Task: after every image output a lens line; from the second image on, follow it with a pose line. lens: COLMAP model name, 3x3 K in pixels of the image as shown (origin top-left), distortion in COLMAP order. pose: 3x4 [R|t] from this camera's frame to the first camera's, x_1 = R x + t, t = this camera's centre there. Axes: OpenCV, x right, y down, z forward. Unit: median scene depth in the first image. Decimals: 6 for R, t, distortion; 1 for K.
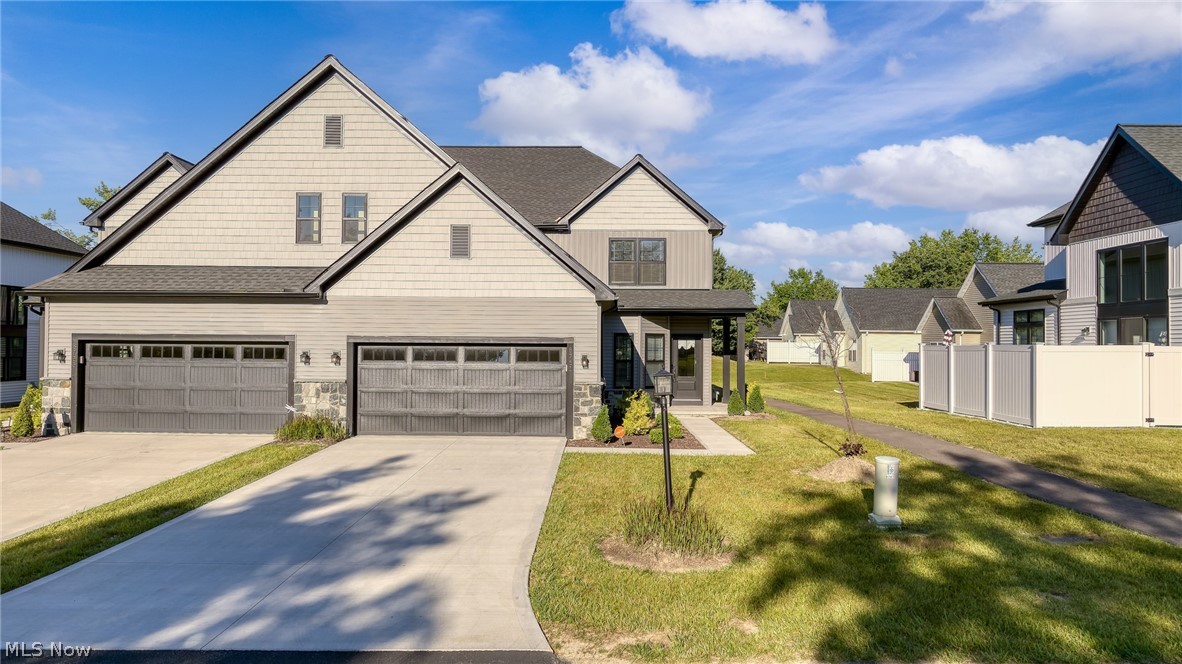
lens RADIAL K [[823.7, 0, 591.5], [0, 823.7, 333.4], [0, 0, 1]] dist [-0.000159, -0.005936]
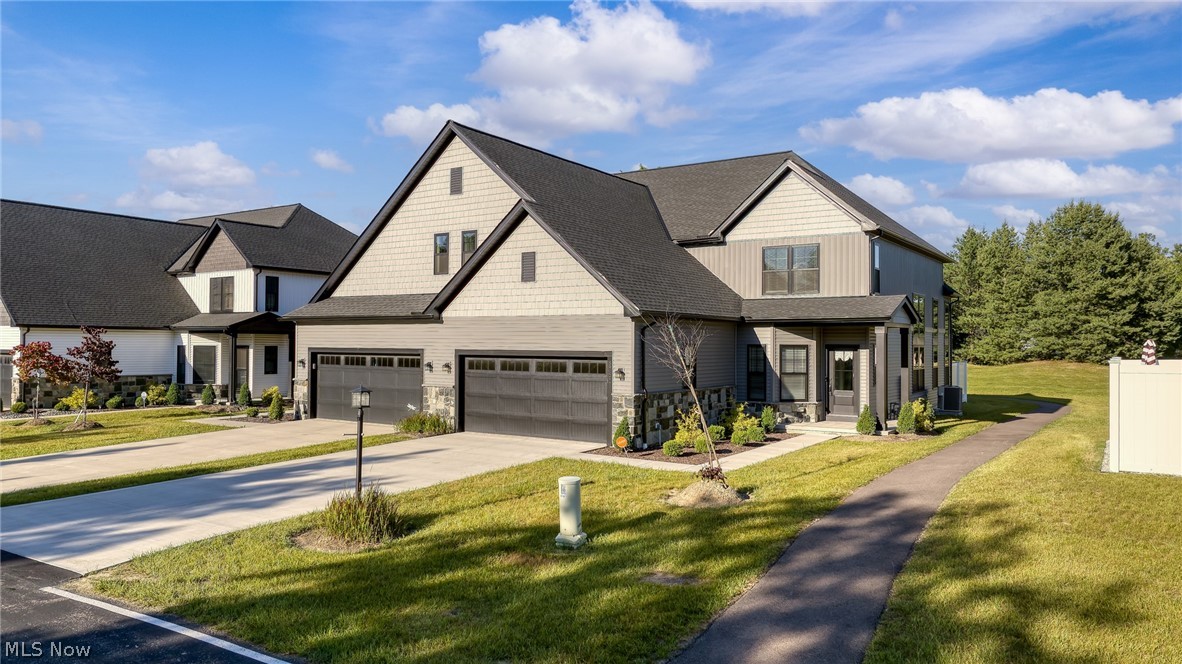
lens RADIAL K [[823.7, 0, 591.5], [0, 823.7, 333.4], [0, 0, 1]] dist [-0.000159, -0.005936]
pose [[0.841050, -0.008586, -0.540889, 0.513676], [0.007087, 0.999963, -0.004854, -0.012868], [0.540911, 0.000249, 0.841080, 0.081656]]
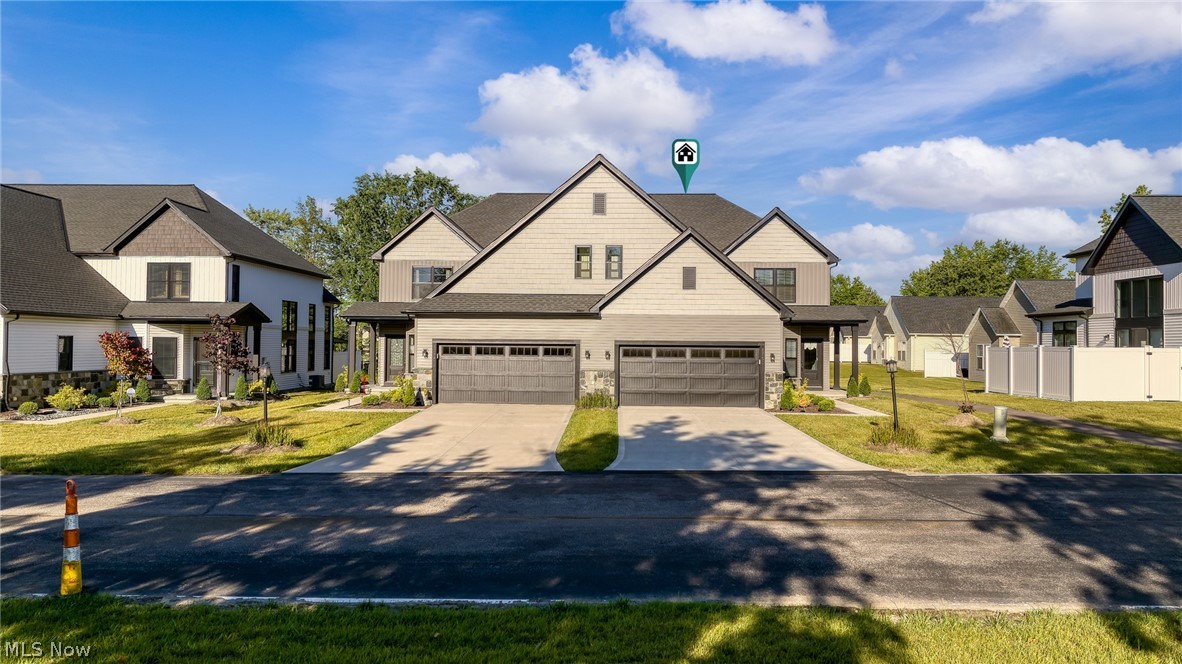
lens RADIAL K [[823.7, 0, 591.5], [0, 823.7, 333.4], [0, 0, 1]] dist [-0.000159, -0.005936]
pose [[0.999806, 0.001346, -0.019653, -0.298345], [-0.001353, 0.999999, -0.000339, -0.009076], [0.019653, 0.000365, 0.999807, -0.500334]]
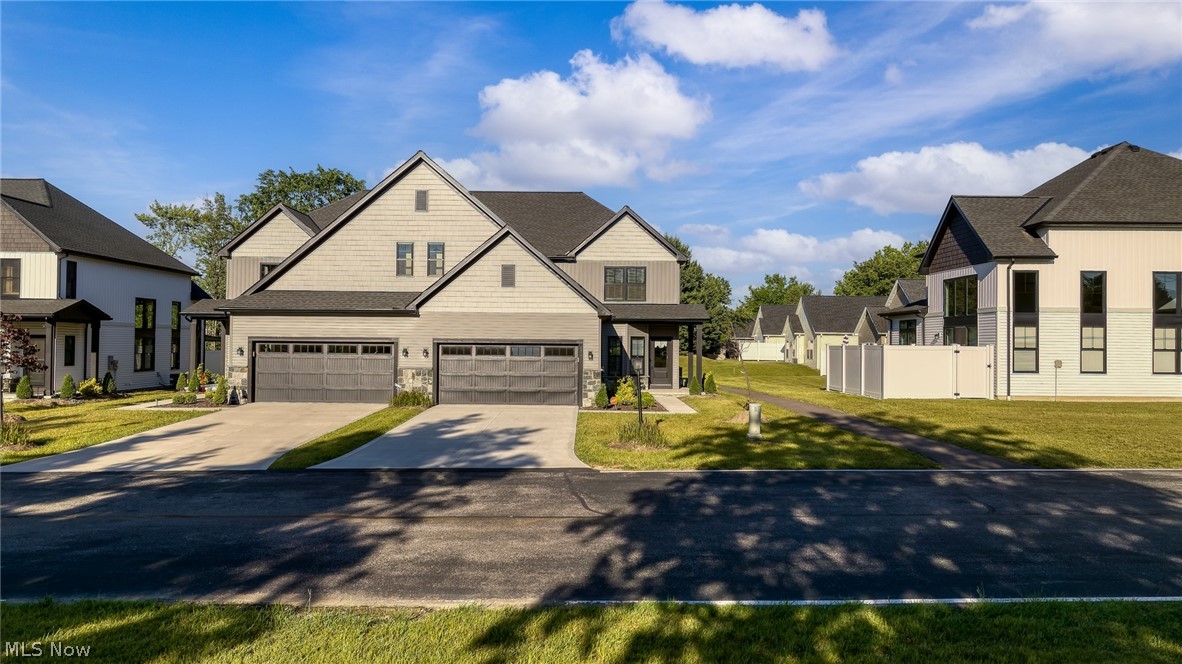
lens RADIAL K [[823.7, 0, 591.5], [0, 823.7, 333.4], [0, 0, 1]] dist [-0.000159, -0.005936]
pose [[0.999874, 0.002569, 0.015675, -0.028772], [-0.002578, 0.999997, 0.000524, -0.007195], [-0.015673, -0.000565, 0.999877, -0.494751]]
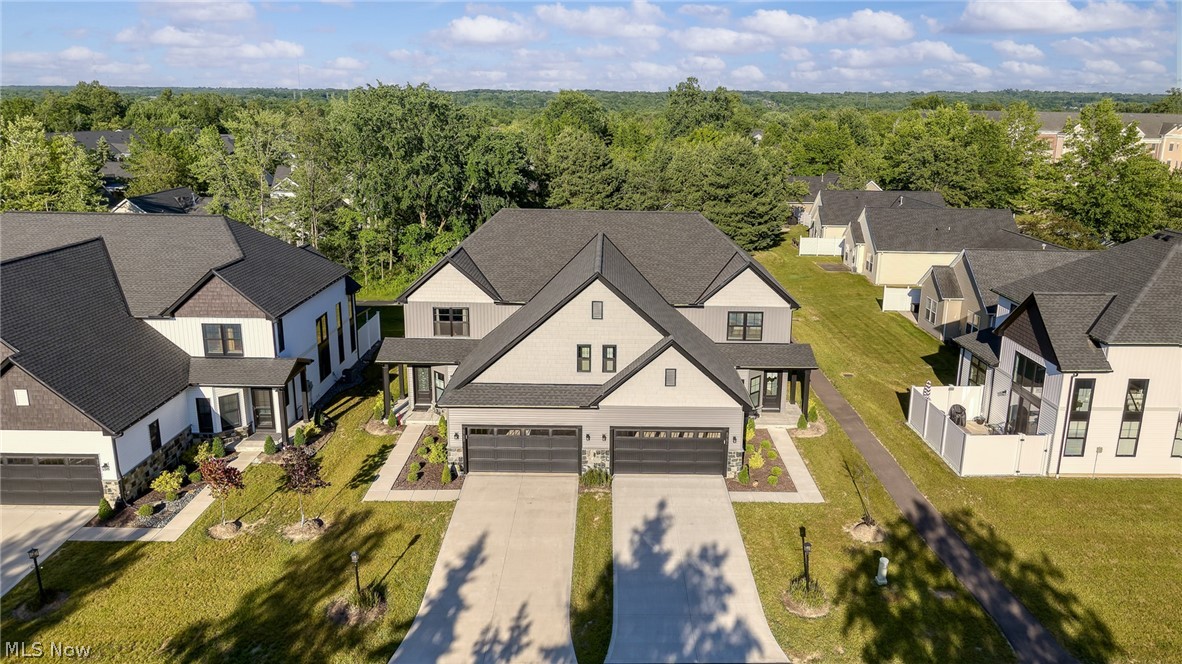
lens RADIAL K [[818.9, 0, 626.2], [0, 818.9, 332.1], [0, 0, 1]] dist [-0.004411, 0.001004]
pose [[0.999305, 0.004757, 0.036966, -0.317589], [-0.014086, 0.966468, 0.256400, -0.661597], [-0.034507, -0.256742, 0.965864, -0.732662]]
